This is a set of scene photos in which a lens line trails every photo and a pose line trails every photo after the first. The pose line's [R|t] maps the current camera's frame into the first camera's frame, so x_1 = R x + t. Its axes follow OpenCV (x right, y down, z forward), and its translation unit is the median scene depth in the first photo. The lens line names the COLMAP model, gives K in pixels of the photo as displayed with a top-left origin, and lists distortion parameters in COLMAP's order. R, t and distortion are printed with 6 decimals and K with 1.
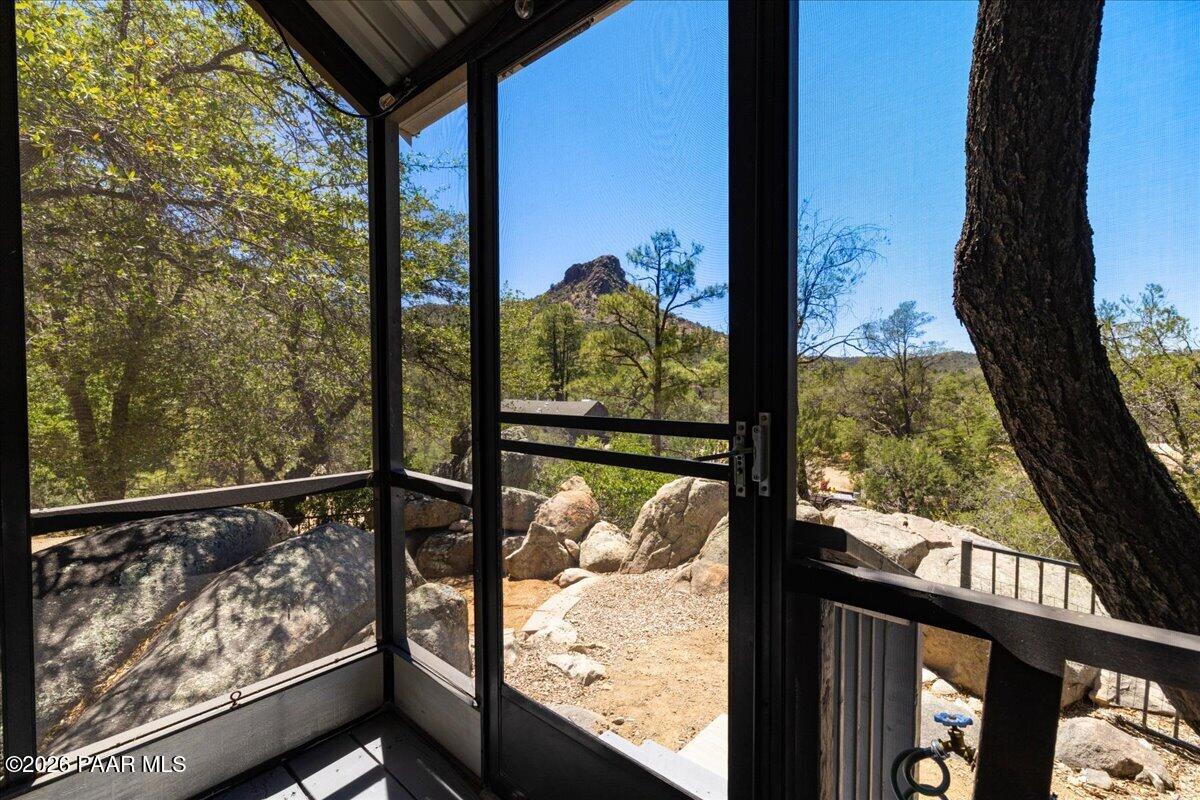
lens RADIAL K [[517.2, 0, 601.8], [0, 517.2, 402.9], [0, 0, 1]] dist [-0.000159, 0.000813]
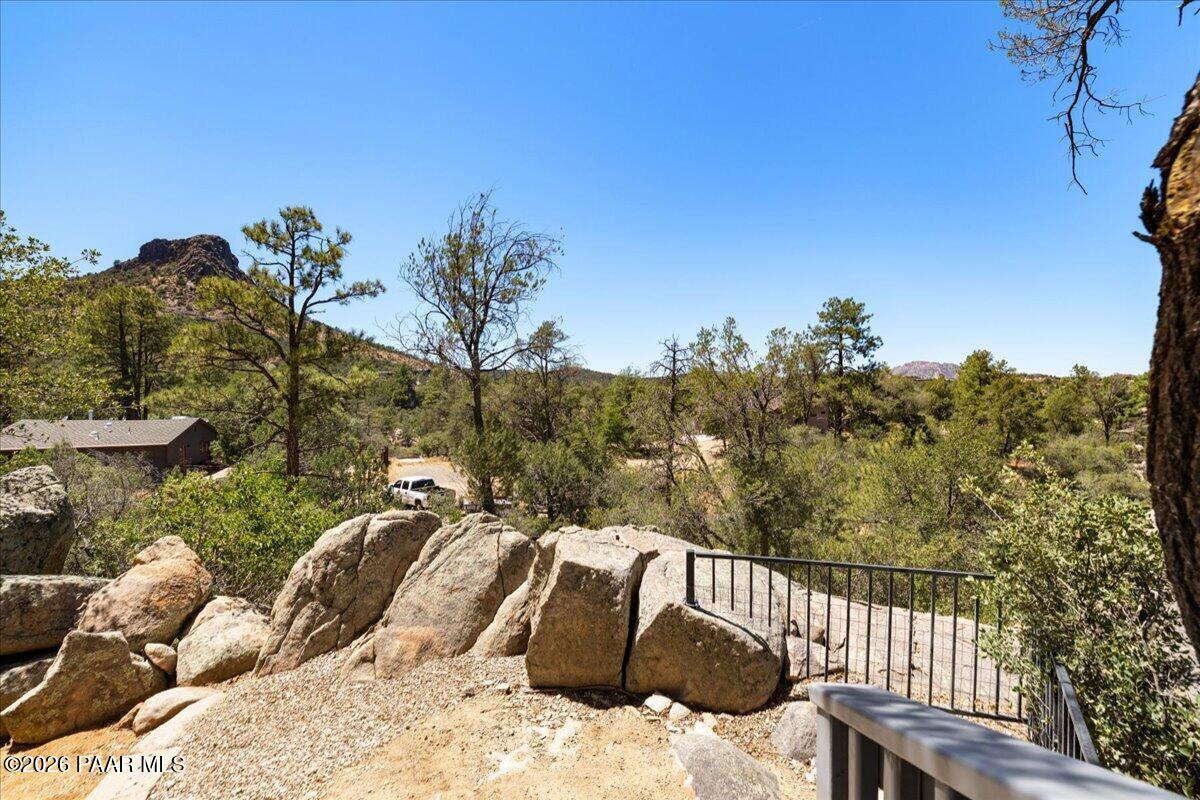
lens RADIAL K [[517.2, 0, 601.8], [0, 517.2, 402.9], [0, 0, 1]] dist [-0.000159, 0.000813]
pose [[0.792968, -0.014775, 0.609084, -0.009355], [0.027637, 0.999549, -0.011733, -0.003329], [-0.608636, 0.026137, 0.793019, 0.145262]]
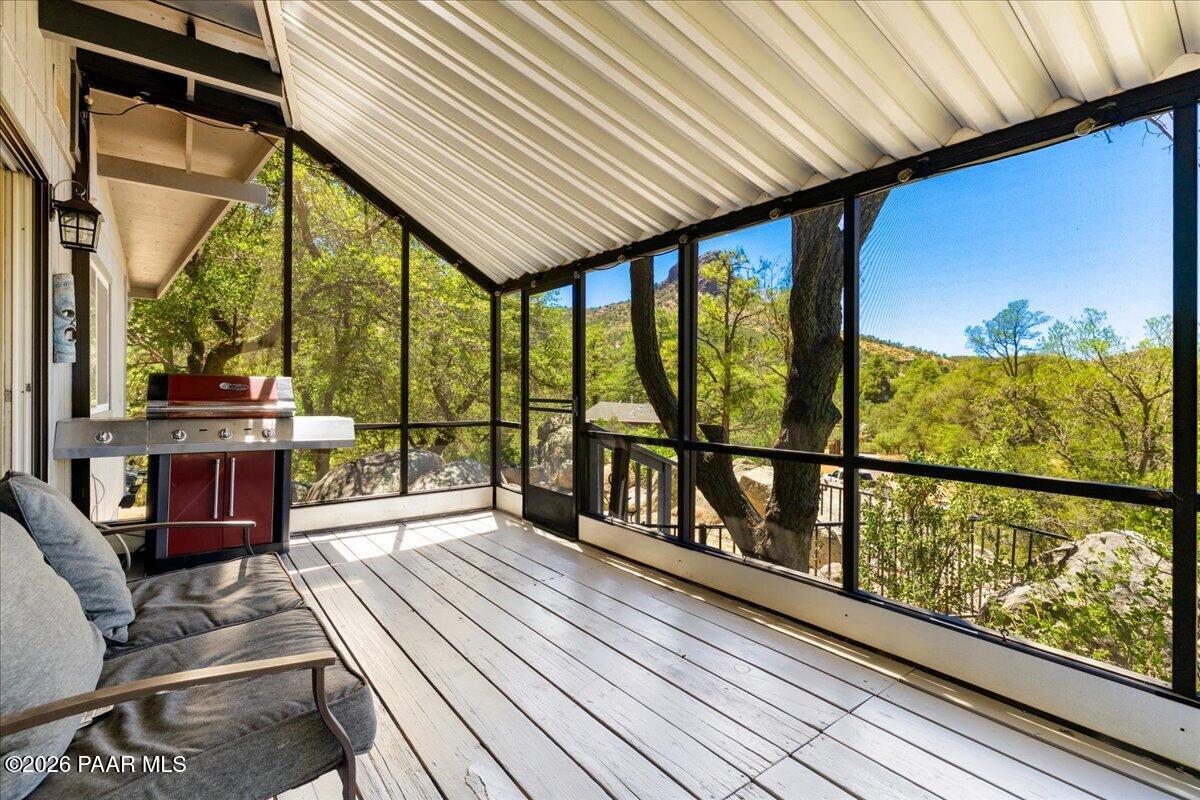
lens RADIAL K [[547.8, 0, 598.5], [0, 547.8, 390.5], [0, 0, 1]] dist [0.000779, 0.000254]
pose [[0.979649, 0.005788, -0.200634, 0.185781], [-0.011797, 0.999517, -0.028766, 0.012359], [0.200371, 0.030547, 0.979244, -0.459699]]
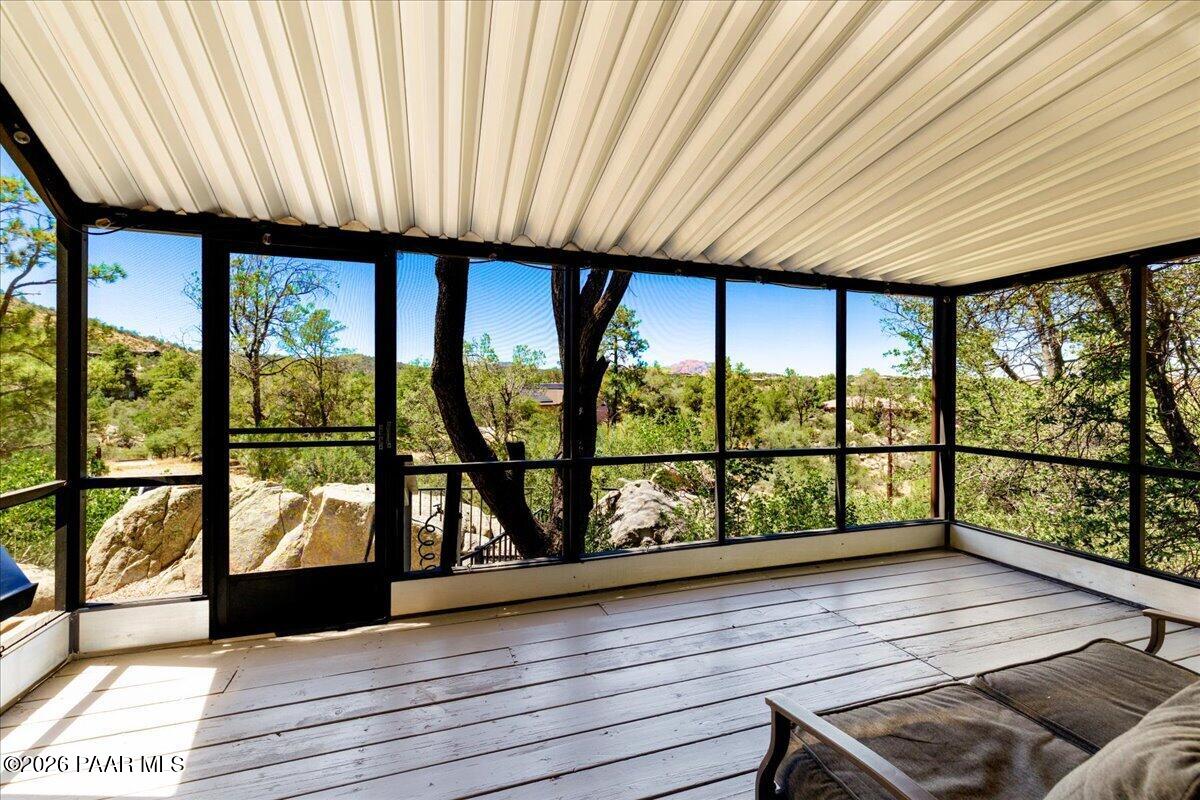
lens RADIAL K [[526.2, 0, 606.6], [0, 526.2, 385.6], [0, 0, 1]] dist [0.002876, 0.001092]
pose [[0.503998, 0.005118, 0.863690, -0.235163], [0.022791, 0.999555, -0.019223, -0.014709], [-0.863404, 0.029373, 0.503657, -0.236530]]
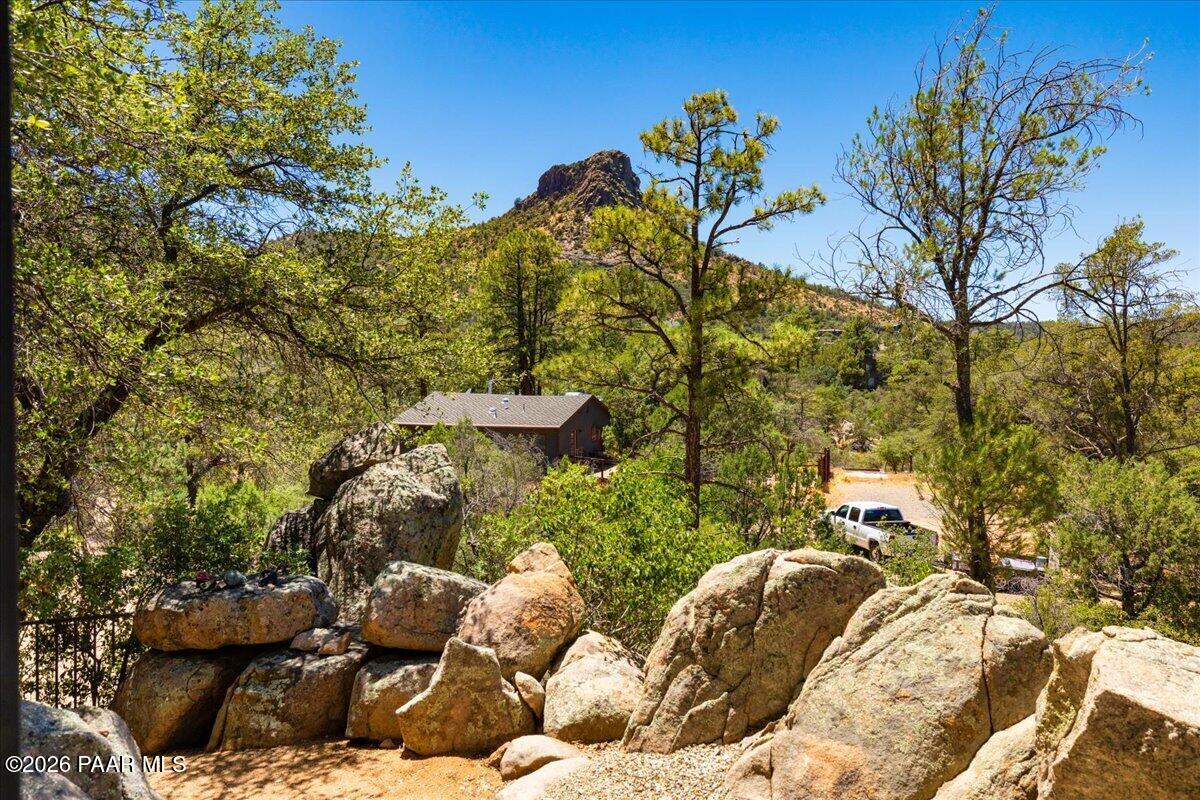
lens RADIAL K [[865.2, 0, 595.9], [0, 865.2, 381.0], [0, 0, 1]] dist [0.031504, -0.056070]
pose [[0.999984, 0.002759, -0.004914, 0.009176], [-0.002855, 0.999806, -0.019511, -0.003033], [0.004859, 0.019525, 0.999798, 0.131059]]
